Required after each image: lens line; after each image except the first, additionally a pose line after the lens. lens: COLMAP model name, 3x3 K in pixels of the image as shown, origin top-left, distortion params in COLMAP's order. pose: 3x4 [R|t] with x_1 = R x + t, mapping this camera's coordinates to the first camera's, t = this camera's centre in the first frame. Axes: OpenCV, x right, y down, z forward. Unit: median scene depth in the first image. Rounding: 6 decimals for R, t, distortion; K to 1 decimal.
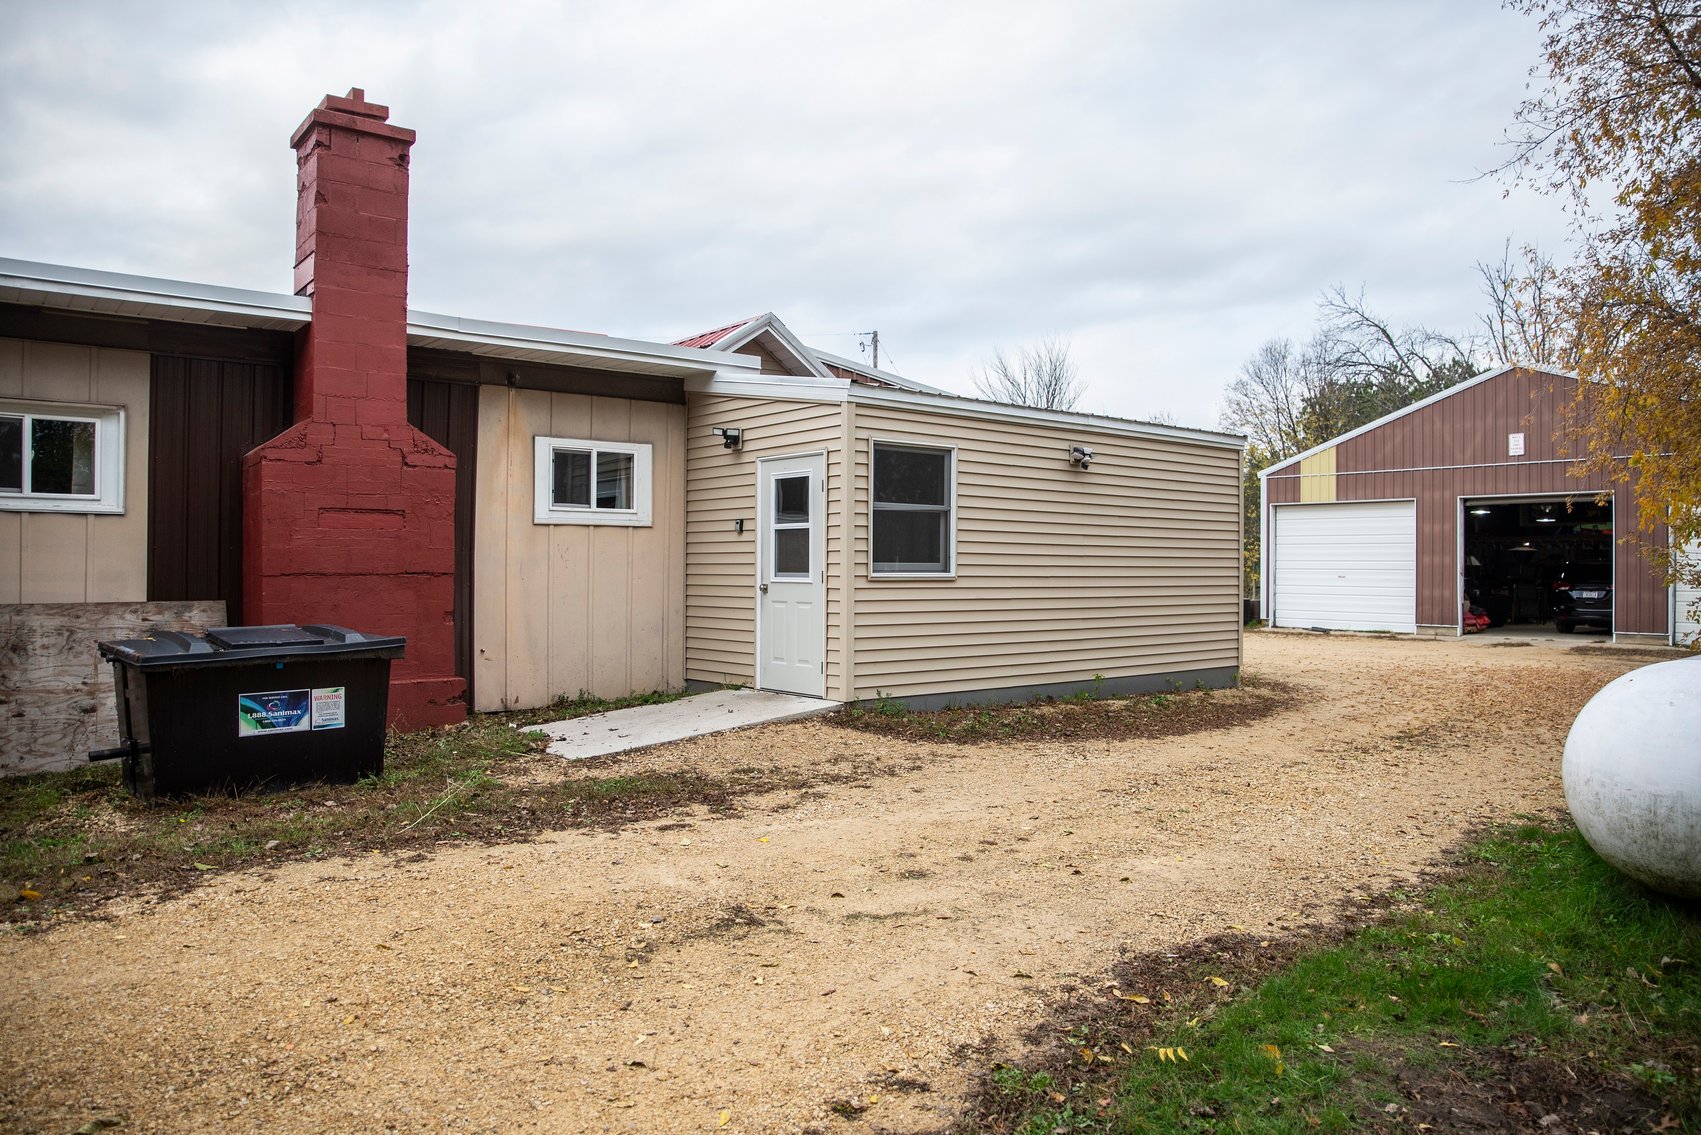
lens RADIAL K [[1173.9, 0, 843.3], [0, 1173.9, 566.5], [0, 0, 1]] dist [-0.136120, 0.110217]
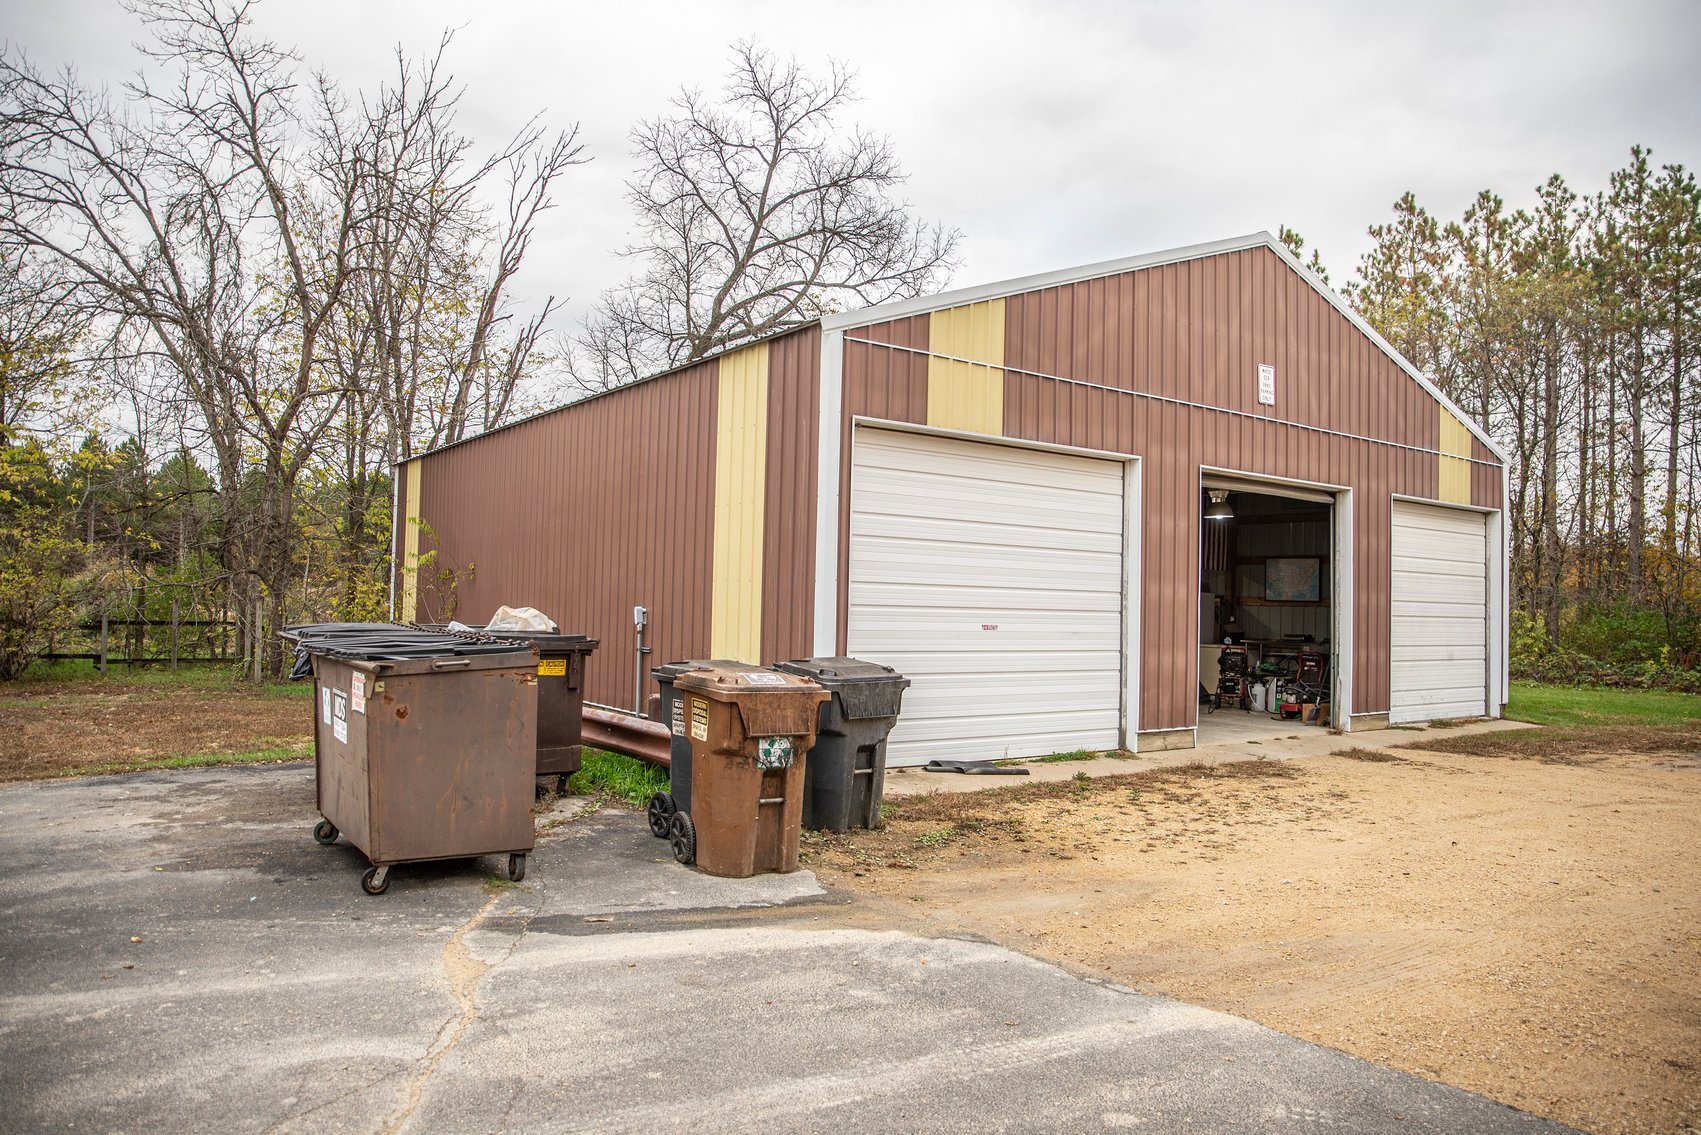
lens RADIAL K [[1173.9, 0, 843.3], [0, 1173.9, 566.5], [0, 0, 1]] dist [-0.136120, 0.110217]
pose [[0.058748, 0.034969, 0.997660, 0.052852], [-0.022727, 0.999174, -0.033683, 0.005309], [-0.998014, -0.020695, 0.059495, 1.965742]]
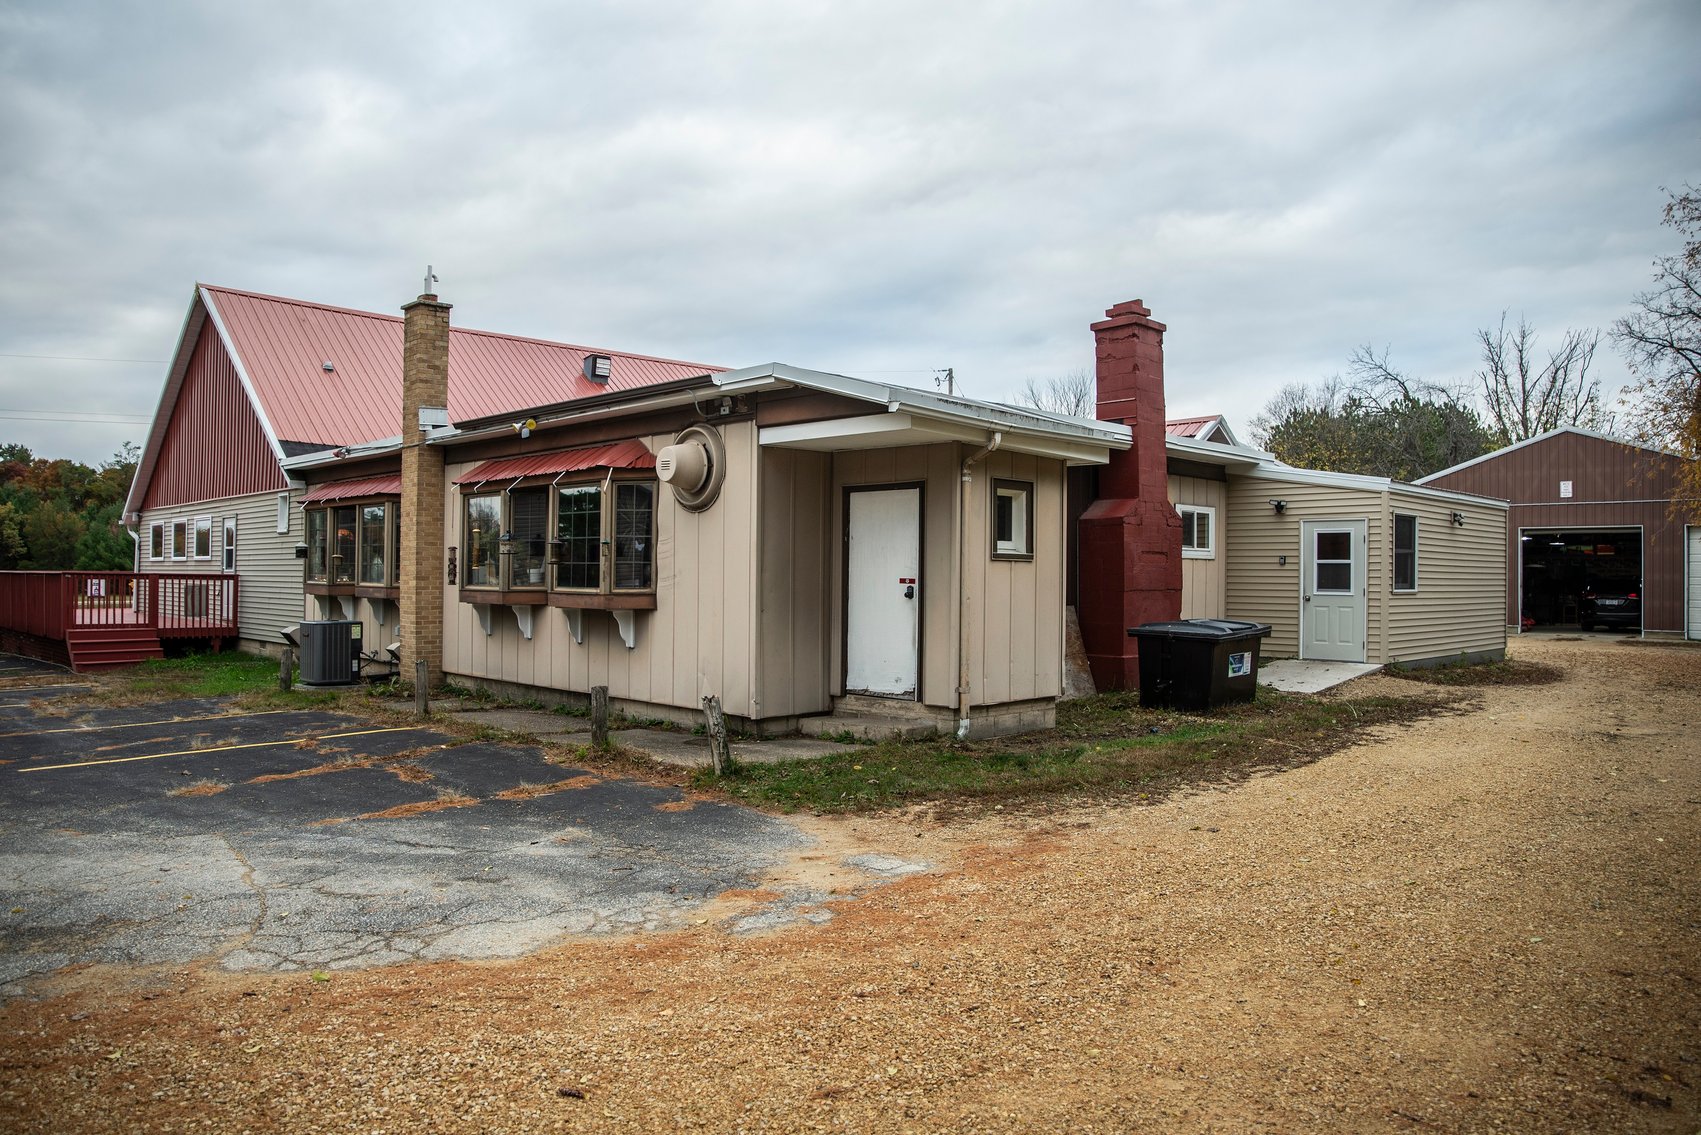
lens RADIAL K [[1173.9, 0, 843.3], [0, 1173.9, 566.5], [0, 0, 1]] dist [-0.136120, 0.110217]
pose [[0.995283, 0.005089, 0.096883, -0.640385], [-0.004688, 0.999979, -0.004367, -0.012150], [-0.096903, 0.003892, 0.995286, -0.404961]]
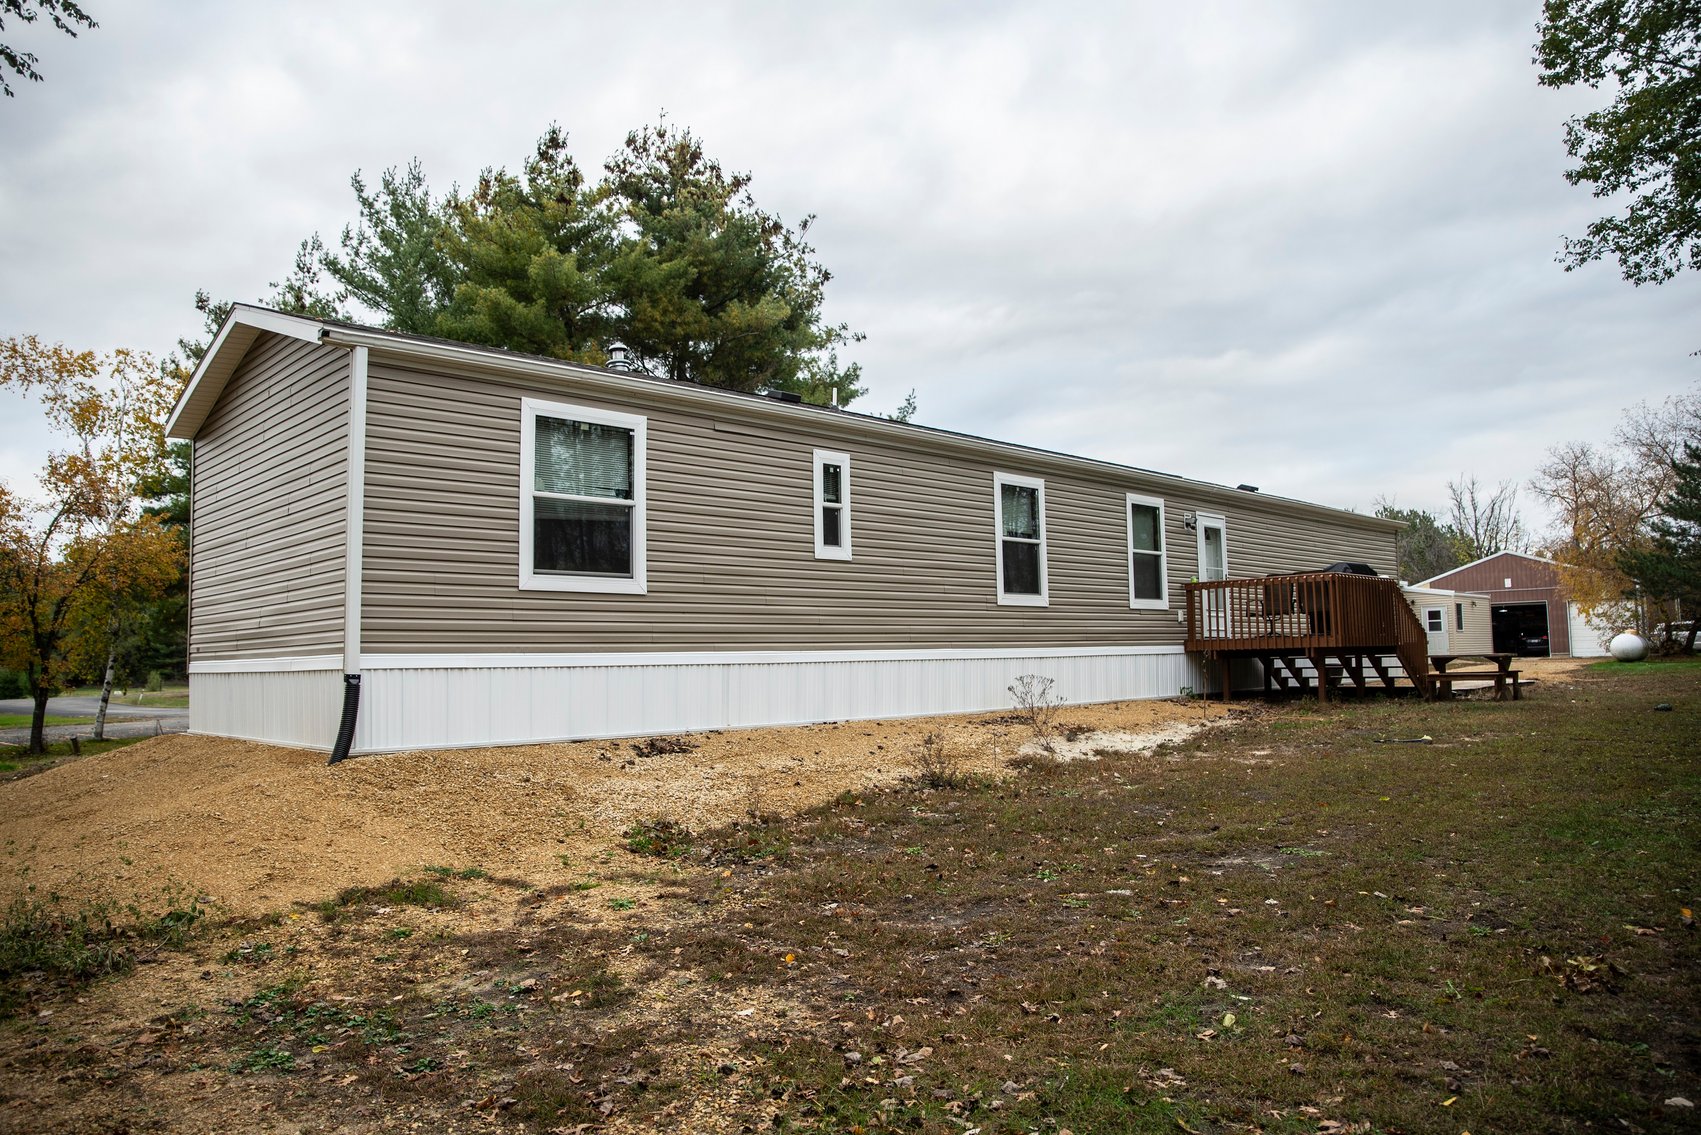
lens RADIAL K [[1173.9, 0, 843.3], [0, 1173.9, 566.5], [0, 0, 1]] dist [-0.136120, 0.110217]
pose [[0.989258, -0.011016, 0.145762, -2.166151], [0.022453, 0.996775, -0.077048, 0.033727], [-0.144443, 0.079493, 0.986315, -2.258863]]
